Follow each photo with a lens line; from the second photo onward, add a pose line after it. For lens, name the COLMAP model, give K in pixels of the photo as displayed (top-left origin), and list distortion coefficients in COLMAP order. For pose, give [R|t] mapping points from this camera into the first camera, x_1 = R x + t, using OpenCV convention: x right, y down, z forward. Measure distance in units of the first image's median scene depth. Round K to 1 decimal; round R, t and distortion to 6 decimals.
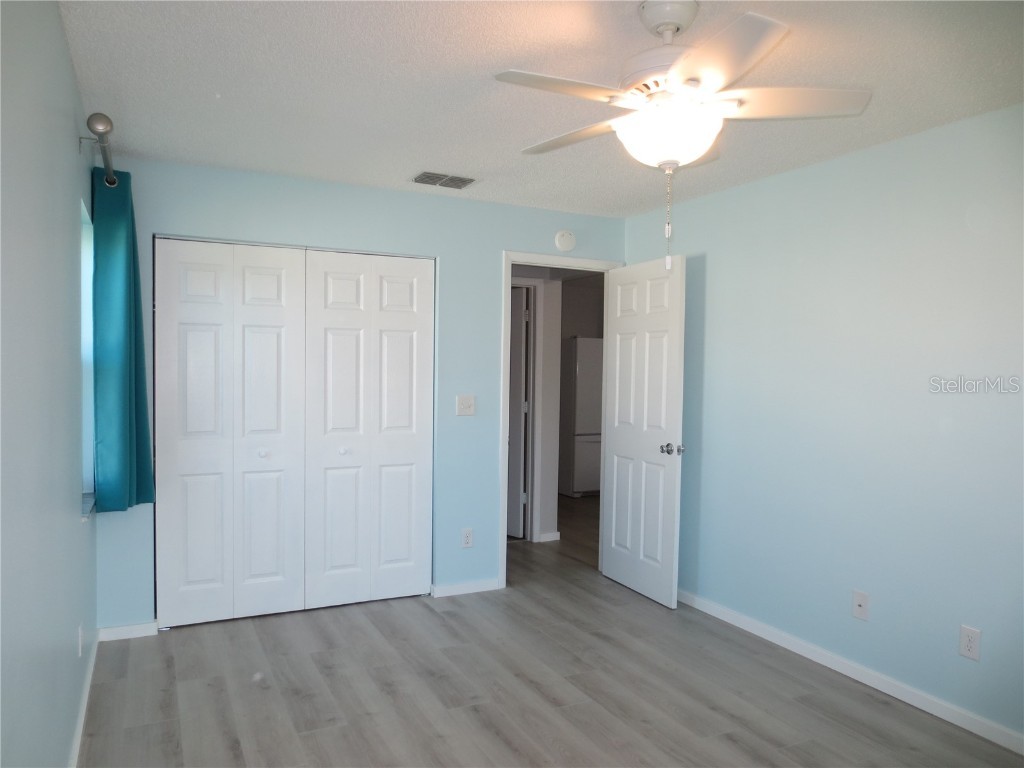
lens RADIAL K [[724.1, 0, 512.0], [0, 724.1, 384.0], [0, 0, 1]] dist [-0.021730, 0.003475]
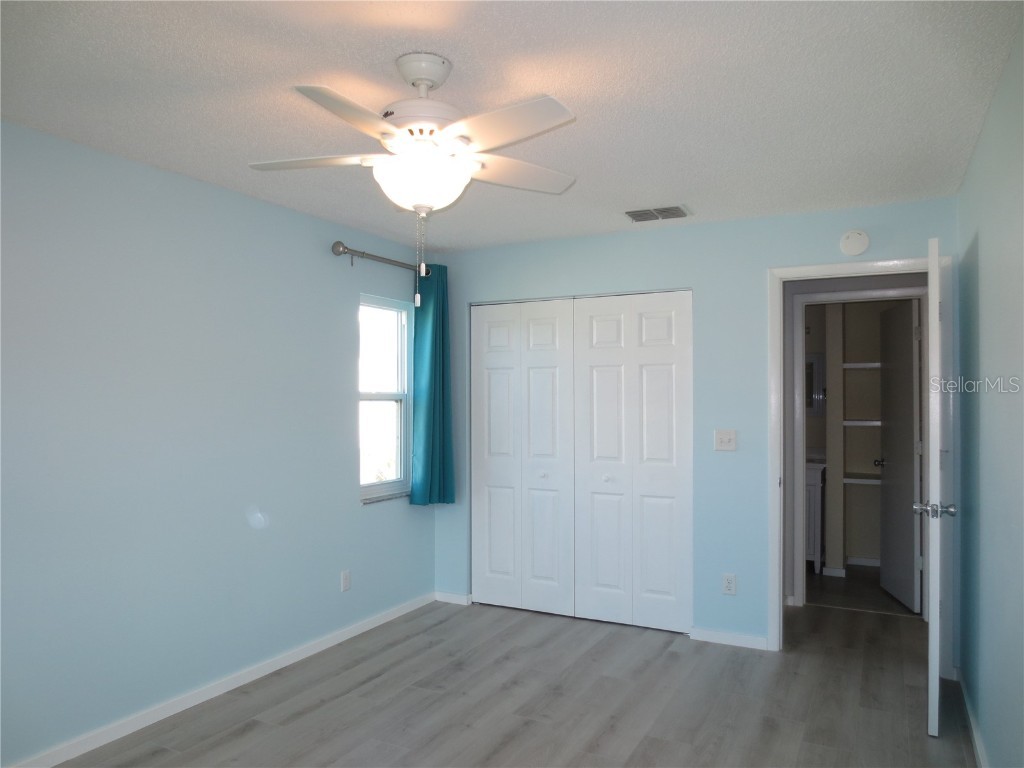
lens RADIAL K [[727.0, 0, 507.4], [0, 727.0, 386.2], [0, 0, 1]] dist [-0.027496, 0.007537]
pose [[0.585958, -0.027442, -0.809876, 0.586750], [-0.008711, 0.999155, -0.040158, -0.000315], [0.810294, 0.030585, 0.585224, 0.246721]]
